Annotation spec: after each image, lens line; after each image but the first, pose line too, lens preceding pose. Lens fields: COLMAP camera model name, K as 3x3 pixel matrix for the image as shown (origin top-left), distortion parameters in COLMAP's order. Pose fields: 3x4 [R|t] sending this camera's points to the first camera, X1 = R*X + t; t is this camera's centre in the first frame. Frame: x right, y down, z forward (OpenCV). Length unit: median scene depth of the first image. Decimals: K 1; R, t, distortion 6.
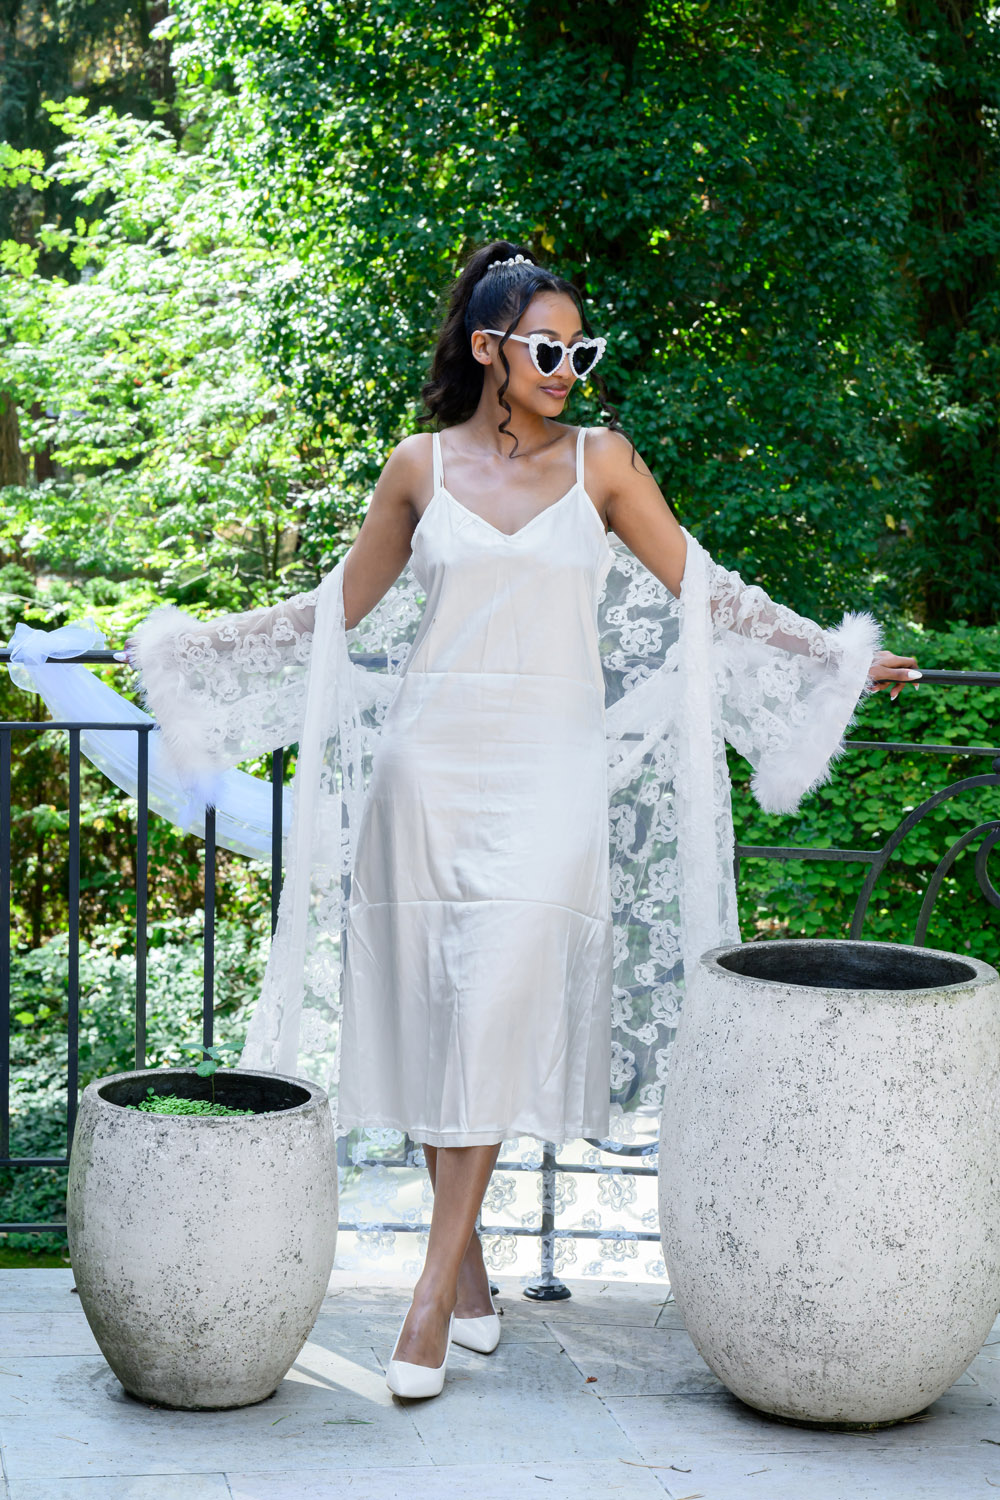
lens RADIAL K [[3609.2, 0, 500.0], [0, 3609.2, 750.0], [0, 0, 1]] dist [0.025325, -0.474643]
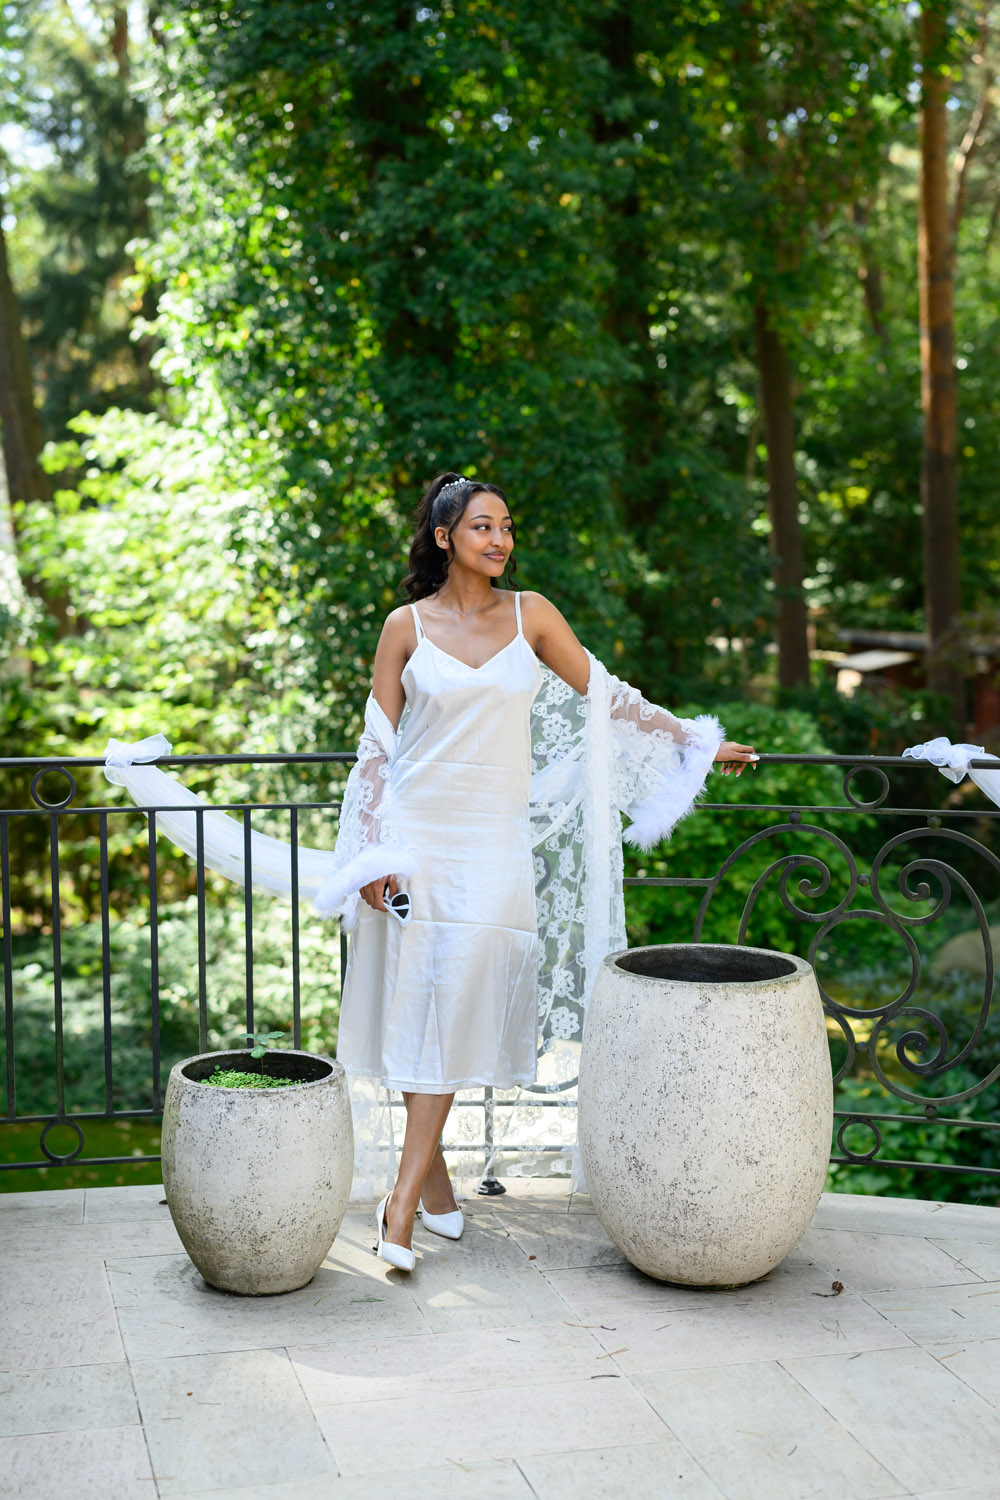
lens RADIAL K [[2163.3, 0, 500.0], [0, 2163.3, 750.0], [0, 0, 1]] dist [-0.006626, -0.006858]
pose [[0.997452, -0.028542, 0.065379, -0.038306], [0.029586, 0.999449, -0.015045, -0.014221], [-0.064914, 0.016941, 0.997747, 0.145023]]
